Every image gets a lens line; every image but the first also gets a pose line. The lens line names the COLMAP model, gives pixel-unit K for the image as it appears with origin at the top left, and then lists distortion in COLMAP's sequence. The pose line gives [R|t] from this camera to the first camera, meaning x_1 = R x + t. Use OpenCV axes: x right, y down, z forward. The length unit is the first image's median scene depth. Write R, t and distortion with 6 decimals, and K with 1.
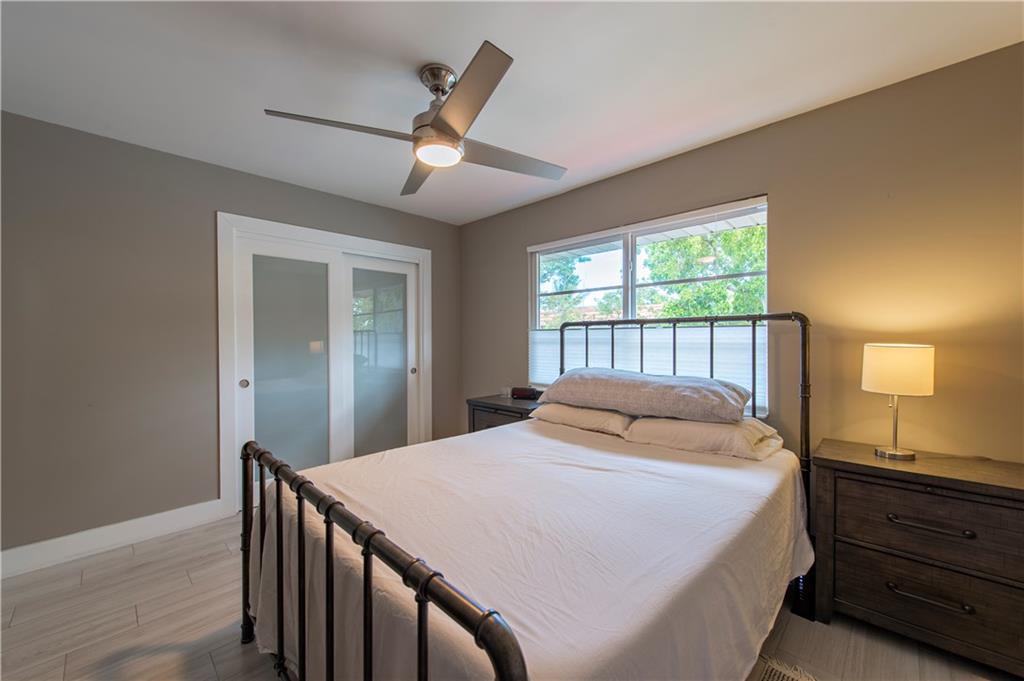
lens RADIAL K [[395.1, 0, 507.4], [0, 395.1, 339.6], [0, 0, 1]] dist [0.005906, -0.002614]
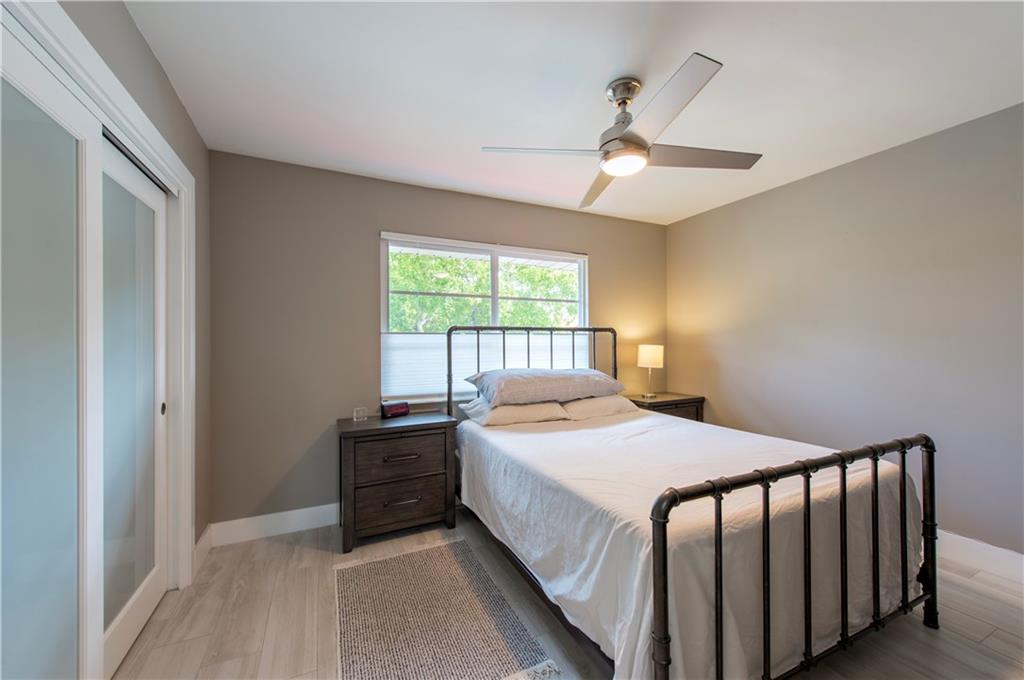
lens RADIAL K [[395.1, 0, 509.7], [0, 395.1, 341.1], [0, 0, 1]] dist [0.005906, -0.002614]
pose [[0.334930, 0.006135, 0.942223, -0.779551], [0.008047, 0.999924, -0.009372, 0.003646], [-0.942209, 0.010721, 0.334855, 0.593573]]
